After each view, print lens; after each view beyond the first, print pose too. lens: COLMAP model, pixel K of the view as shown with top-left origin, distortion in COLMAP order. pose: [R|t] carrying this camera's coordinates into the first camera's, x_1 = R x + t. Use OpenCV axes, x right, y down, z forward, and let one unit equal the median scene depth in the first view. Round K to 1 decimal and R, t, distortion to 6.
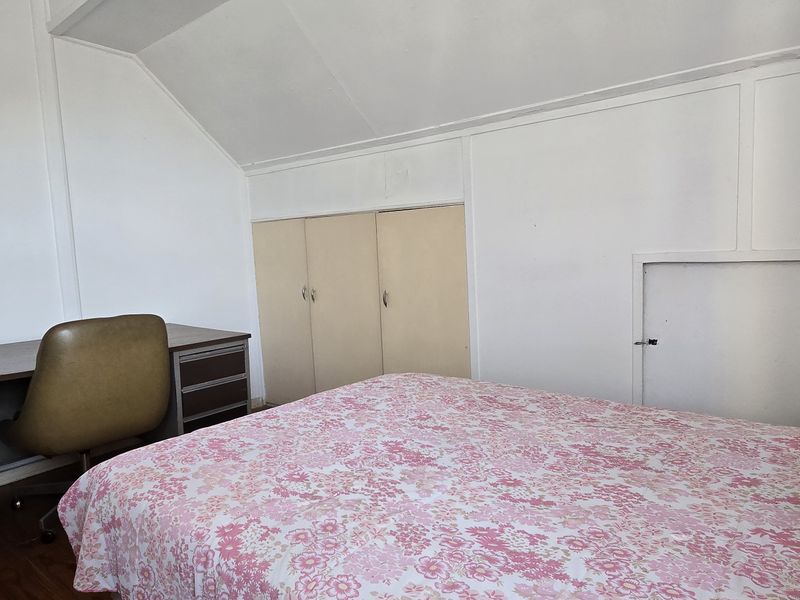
lens RADIAL K [[530.4, 0, 395.4], [0, 530.4, 302.2], [0, 0, 1]] dist [-0.002350, -0.000996]
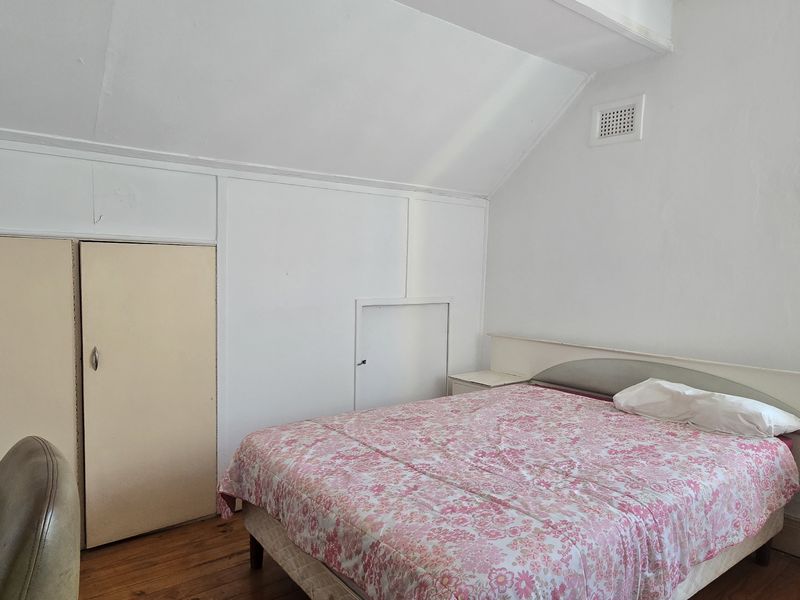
lens RADIAL K [[530.4, 0, 395.4], [0, 530.4, 302.2], [0, 0, 1]] dist [-0.002350, -0.000996]
pose [[0.246976, -0.014276, 0.968916, -0.886472], [0.071637, 0.997424, -0.003564, -0.074816], [-0.966370, 0.070290, 0.247363, 0.587965]]
